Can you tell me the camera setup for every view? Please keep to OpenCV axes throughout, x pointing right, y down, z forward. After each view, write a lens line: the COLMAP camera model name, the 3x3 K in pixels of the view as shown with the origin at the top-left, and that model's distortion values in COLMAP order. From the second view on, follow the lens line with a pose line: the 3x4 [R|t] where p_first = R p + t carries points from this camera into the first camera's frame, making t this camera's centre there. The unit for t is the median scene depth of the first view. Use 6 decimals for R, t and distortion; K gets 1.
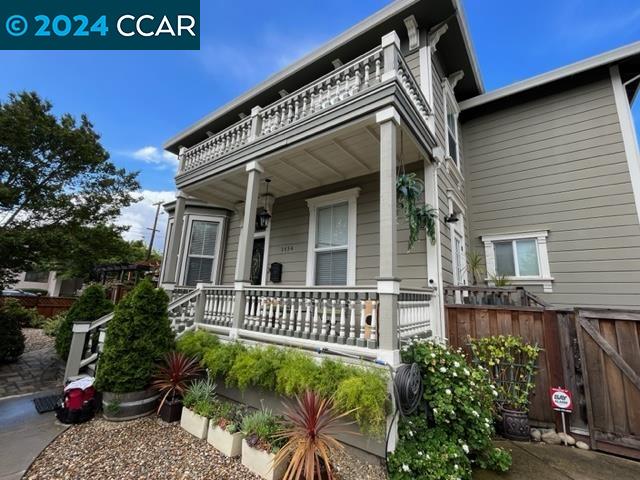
lens RADIAL K [[284.3, 0, 320.4], [0, 284.3, 240.5], [0, 0, 1]] dist [-0.001720, -0.000589]
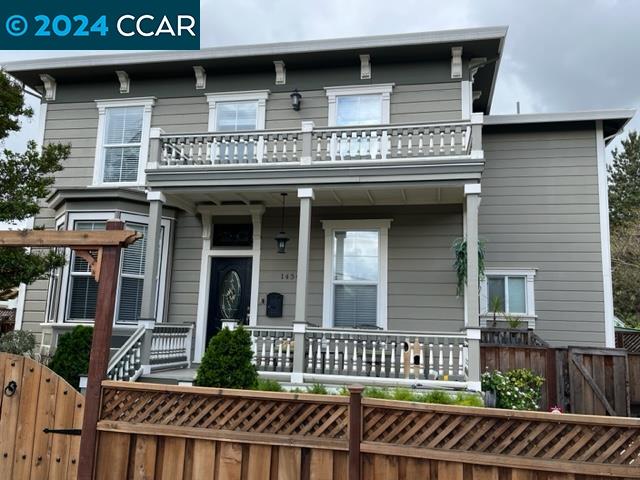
lens RADIAL K [[558.8, 0, 319.6], [0, 558.8, 241.1], [0, 0, 1]] dist [0.035609, 0.001097]
pose [[0.902530, 0.058641, 0.426617, -1.056253], [-0.084427, 0.995554, 0.041765, -0.211521], [-0.422271, -0.073712, 0.903468, -0.679452]]
